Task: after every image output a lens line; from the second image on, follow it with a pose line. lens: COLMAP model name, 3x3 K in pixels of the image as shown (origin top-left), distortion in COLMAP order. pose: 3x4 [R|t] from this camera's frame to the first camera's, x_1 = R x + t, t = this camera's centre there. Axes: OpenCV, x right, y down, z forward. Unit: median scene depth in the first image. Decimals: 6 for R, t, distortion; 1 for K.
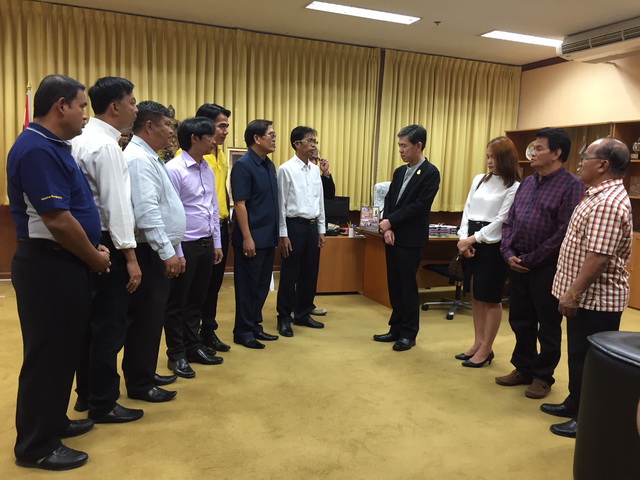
lens RADIAL K [[532.6, 0, 322.3], [0, 532.6, 237.5], [0, 0, 1]] dist [0.056907, -0.122915]
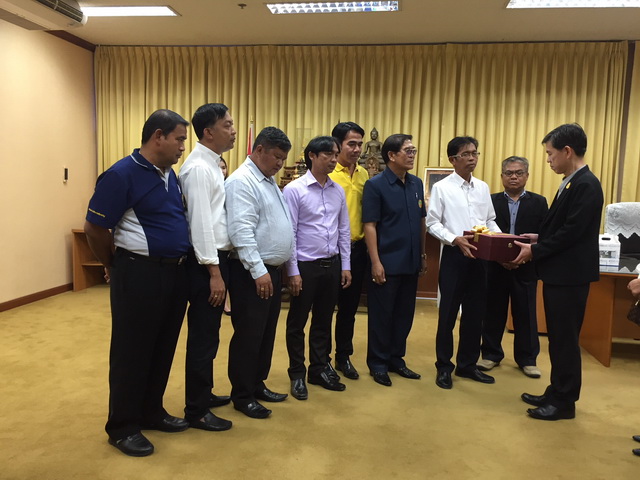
lens RADIAL K [[528.4, 0, 319.5], [0, 528.4, 242.5], [0, 0, 1]] dist [0.052669, -0.110985]
pose [[0.862482, 0.033569, -0.504973, 0.261797], [-0.049423, 0.998615, -0.018029, -0.011295], [0.503669, 0.040507, 0.862947, 0.157295]]
